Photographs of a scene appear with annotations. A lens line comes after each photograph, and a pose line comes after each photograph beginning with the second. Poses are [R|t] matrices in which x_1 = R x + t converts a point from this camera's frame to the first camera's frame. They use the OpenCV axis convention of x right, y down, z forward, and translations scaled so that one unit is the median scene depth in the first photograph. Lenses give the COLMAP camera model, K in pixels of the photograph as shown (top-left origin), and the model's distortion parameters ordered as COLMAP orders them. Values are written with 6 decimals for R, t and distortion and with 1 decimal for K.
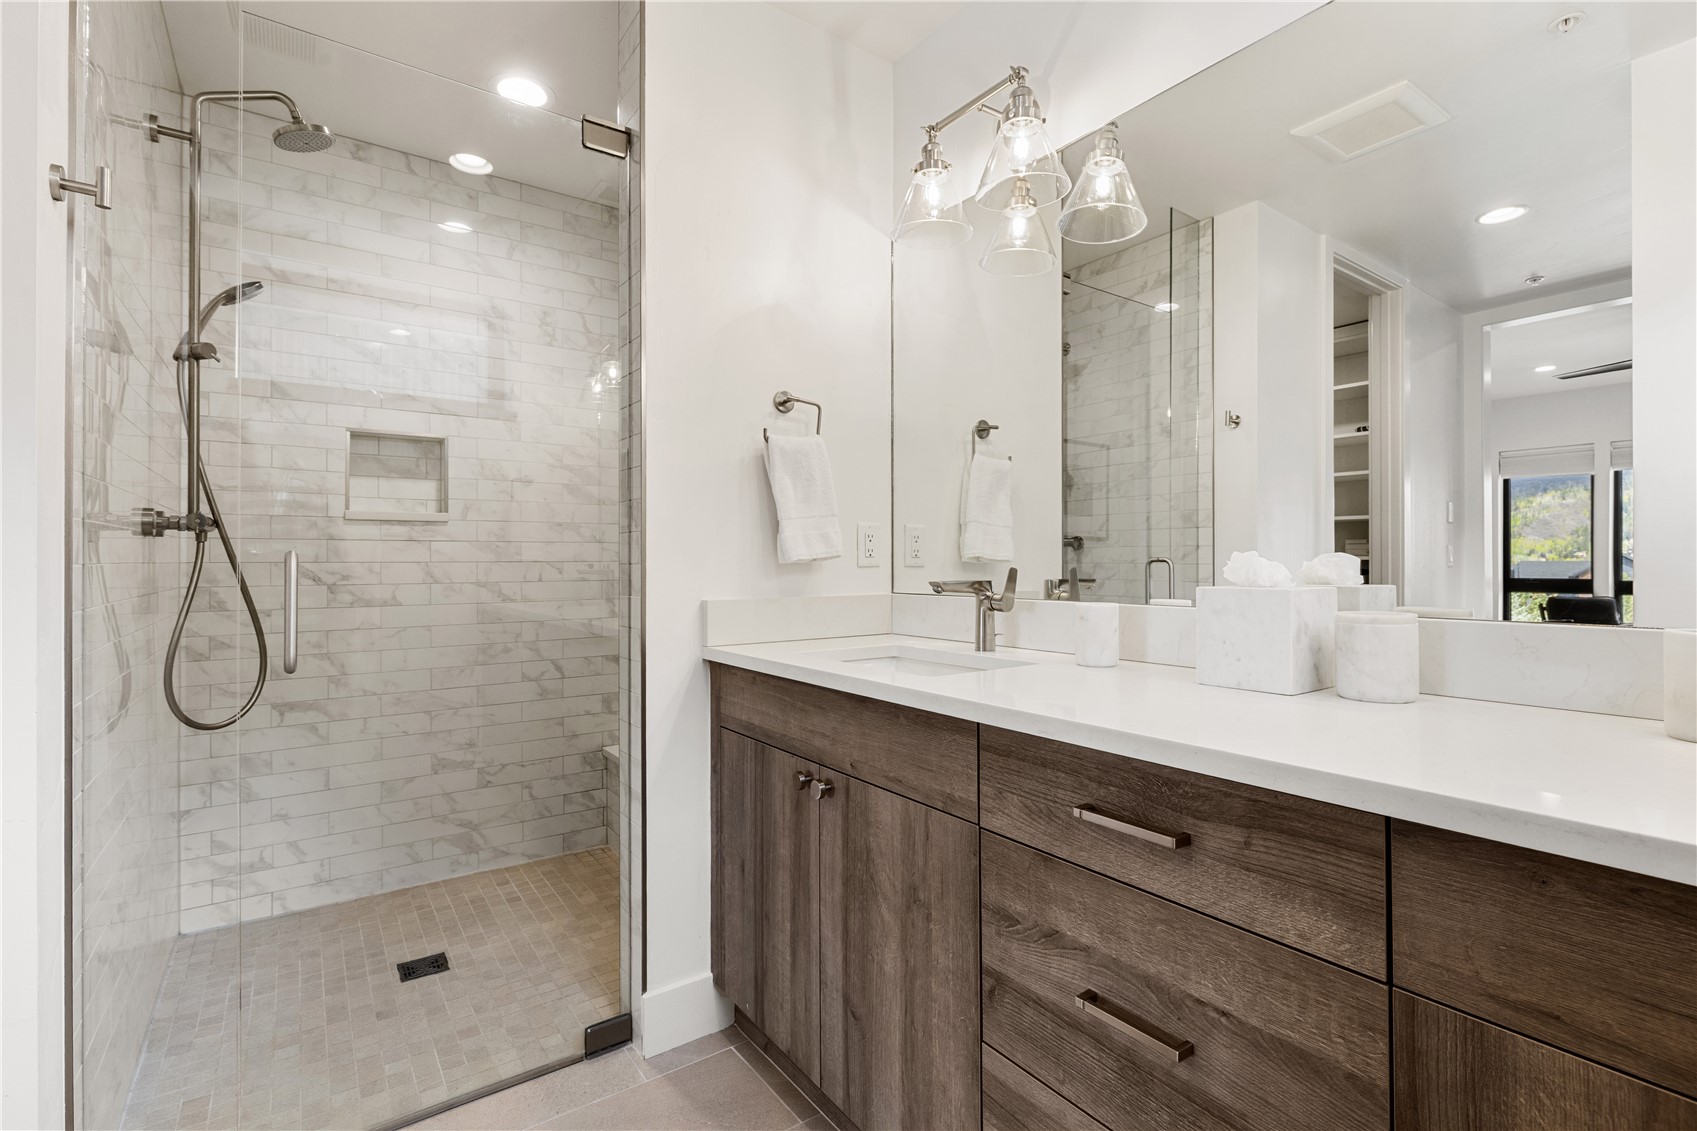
lens RADIAL K [[754.9, 0, 849.0], [0, 754.9, 559.5], [0, 0, 1]] dist [0.004901, -0.001102]
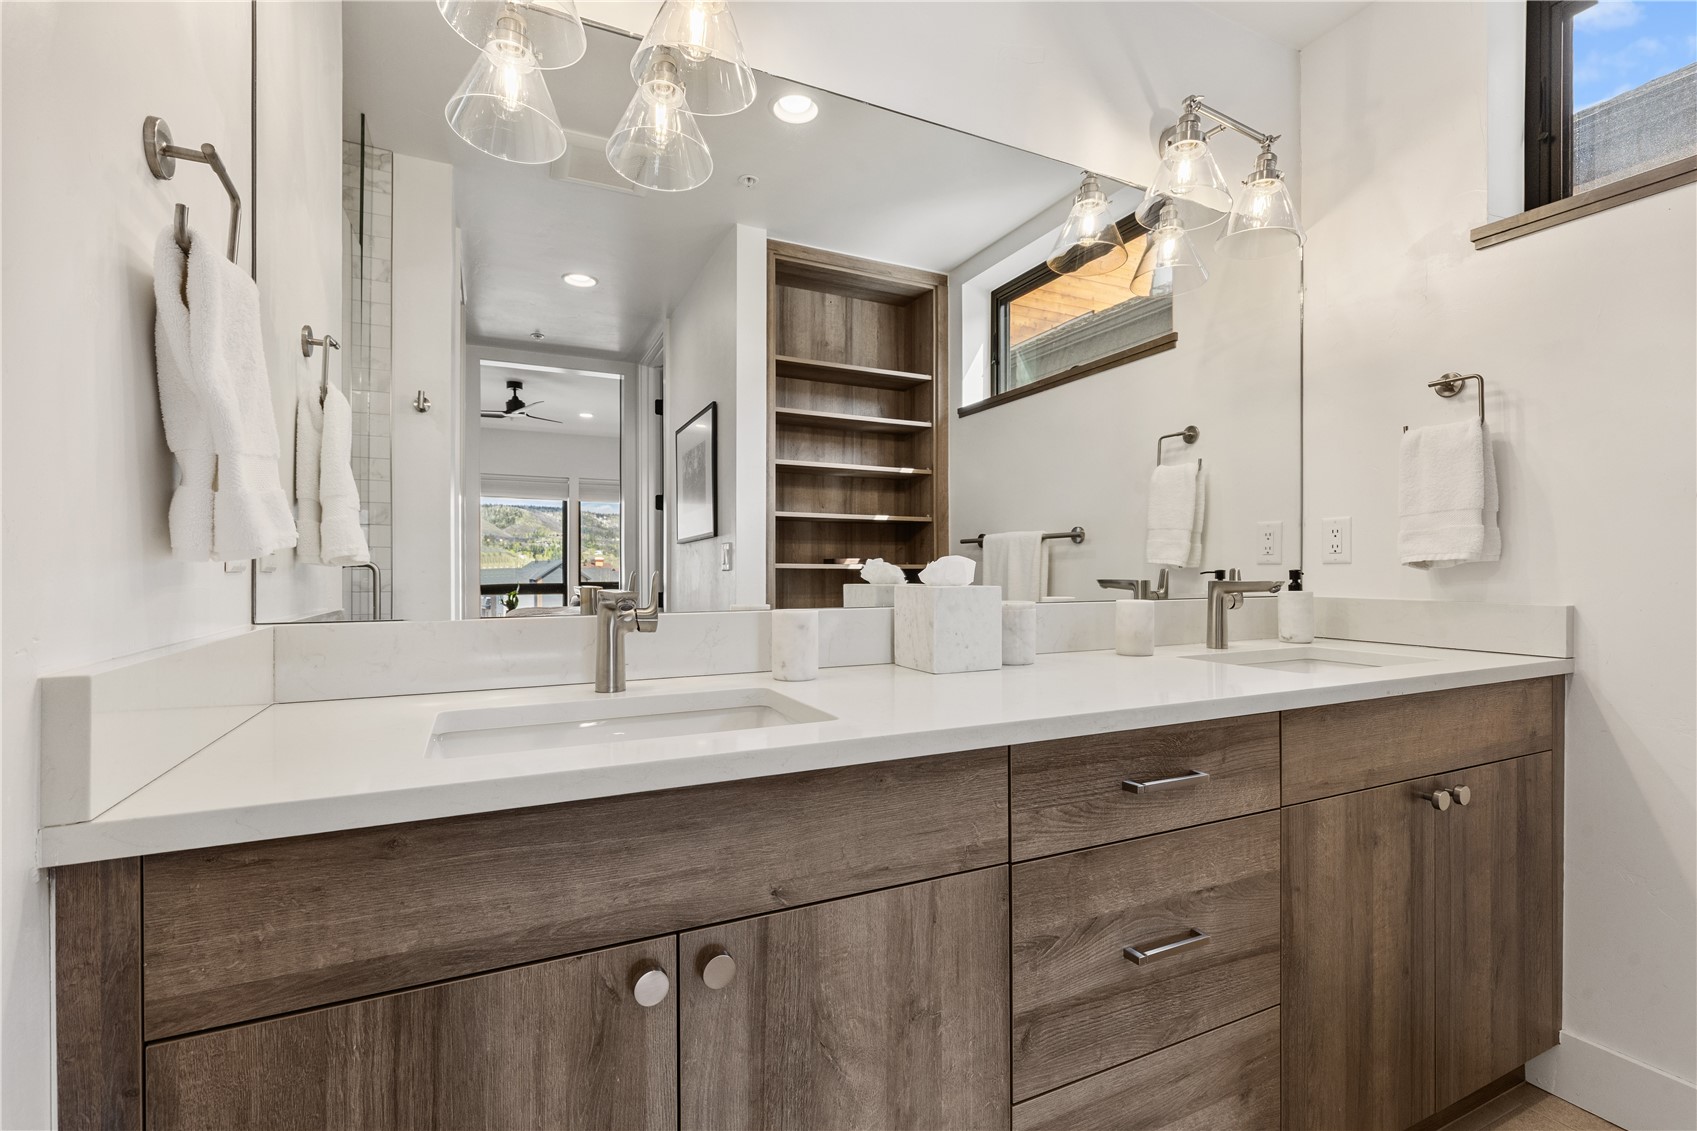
lens RADIAL K [[754.9, 0, 861.4], [0, 754.9, 571.2], [0, 0, 1]] dist [0.004901, -0.001102]
pose [[0.182703, -0.001174, 0.983167, -0.715618], [-0.003329, 0.999993, 0.001813, 0.013901], [-0.983162, -0.003605, 0.182698, 1.007323]]
